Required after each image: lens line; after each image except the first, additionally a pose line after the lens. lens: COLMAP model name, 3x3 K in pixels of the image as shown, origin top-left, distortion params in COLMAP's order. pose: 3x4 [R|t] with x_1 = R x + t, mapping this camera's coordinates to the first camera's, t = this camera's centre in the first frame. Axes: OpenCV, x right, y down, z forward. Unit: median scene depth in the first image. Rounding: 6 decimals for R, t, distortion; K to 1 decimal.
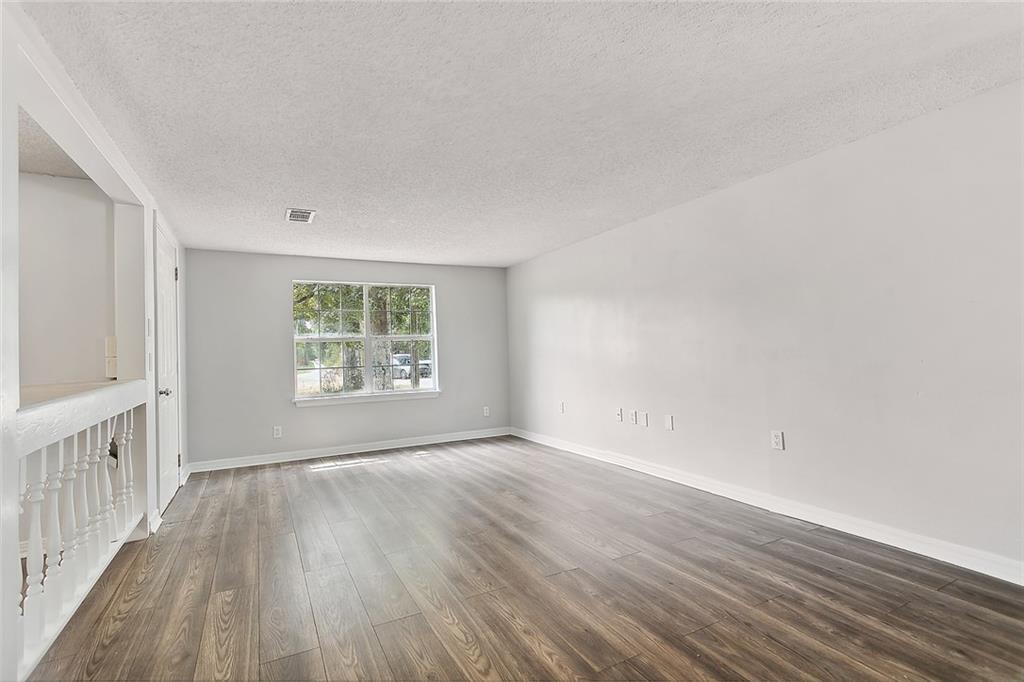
lens RADIAL K [[489.8, 0, 512.4], [0, 489.8, 342.4], [0, 0, 1]] dist [-0.002802, -0.000235]
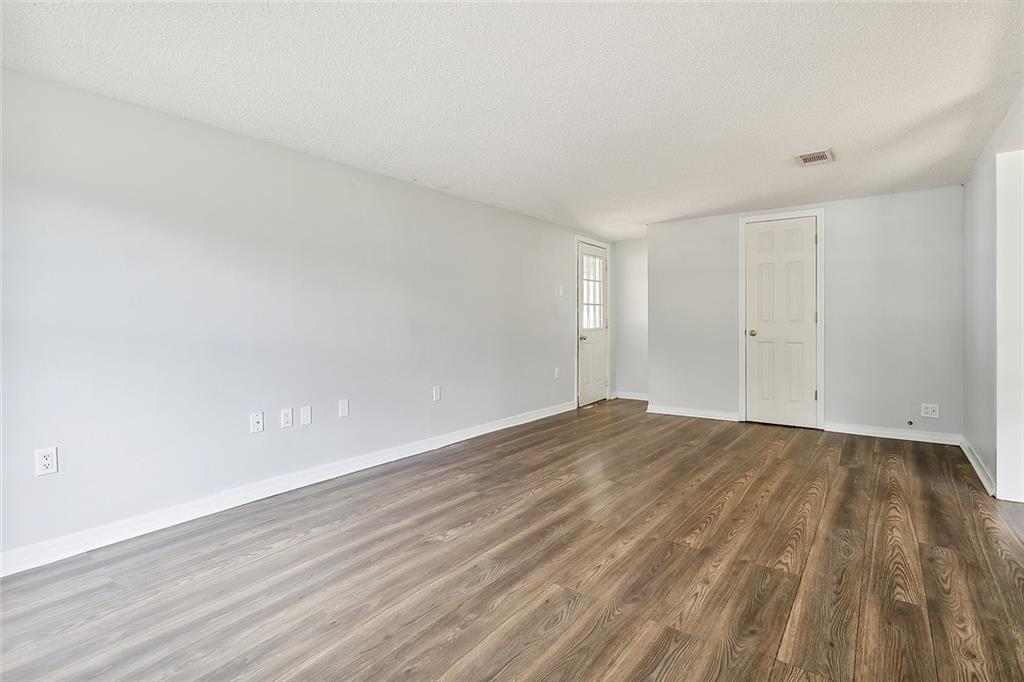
lens RADIAL K [[489.8, 0, 513.5], [0, 489.8, 335.2], [0, 0, 1]] dist [-0.002802, -0.000235]
pose [[-0.427924, 0.005037, 0.903800, -1.020296], [0.004623, 0.999984, -0.003385, 0.065449], [-0.903803, 0.002730, -0.427941, 1.892689]]
